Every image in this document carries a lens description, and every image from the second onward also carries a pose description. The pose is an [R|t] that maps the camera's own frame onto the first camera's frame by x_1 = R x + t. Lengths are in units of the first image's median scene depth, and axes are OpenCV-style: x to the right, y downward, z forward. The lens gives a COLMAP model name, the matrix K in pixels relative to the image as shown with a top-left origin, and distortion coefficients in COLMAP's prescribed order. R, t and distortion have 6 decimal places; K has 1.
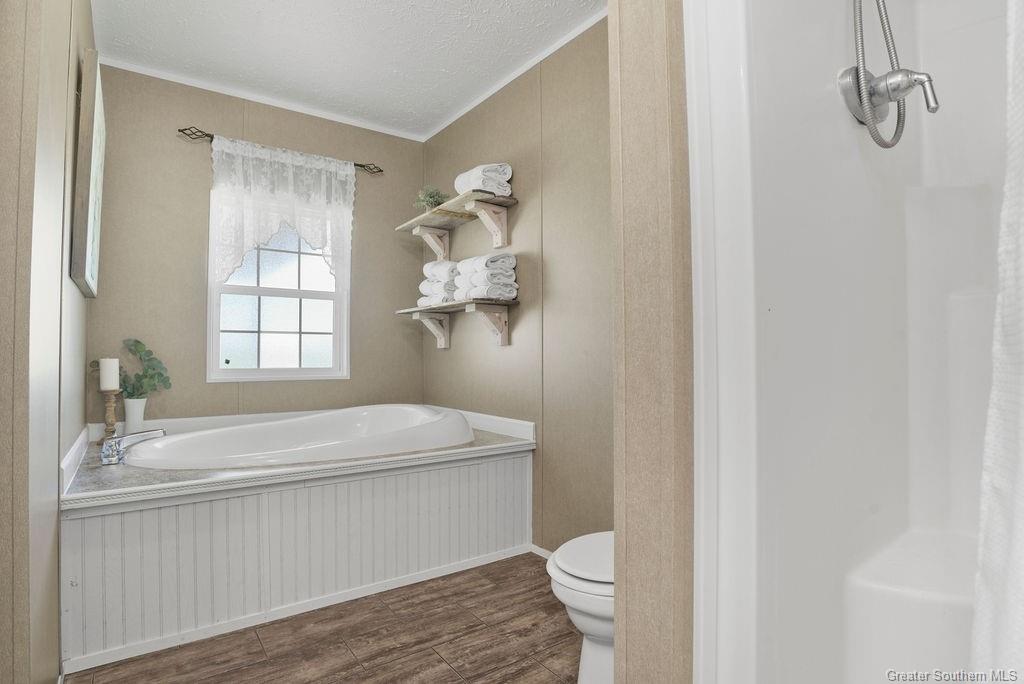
lens RADIAL K [[526.4, 0, 512.0], [0, 526.4, 342.0], [0, 0, 1]] dist [-0.072369, 0.026386]
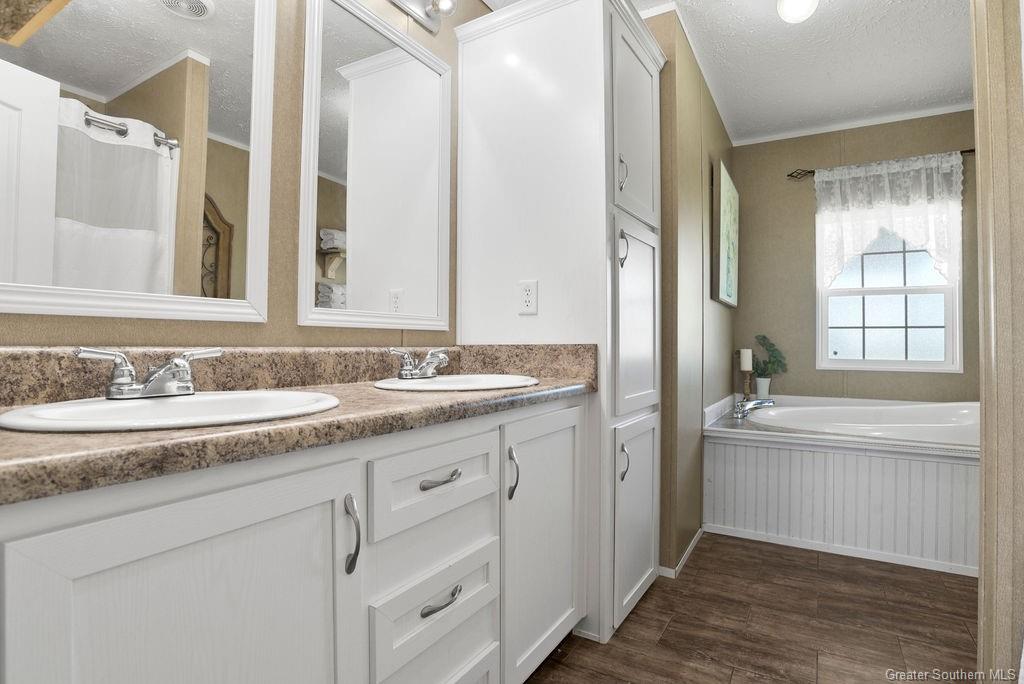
lens RADIAL K [[526.4, 0, 512.0], [0, 526.4, 342.0], [0, 0, 1]] dist [-0.072369, 0.026386]
pose [[0.389809, 0.000891, -0.920895, 0.280989], [0.011837, 0.999912, 0.005978, -0.003653], [0.920819, -0.013231, 0.389765, -0.172277]]
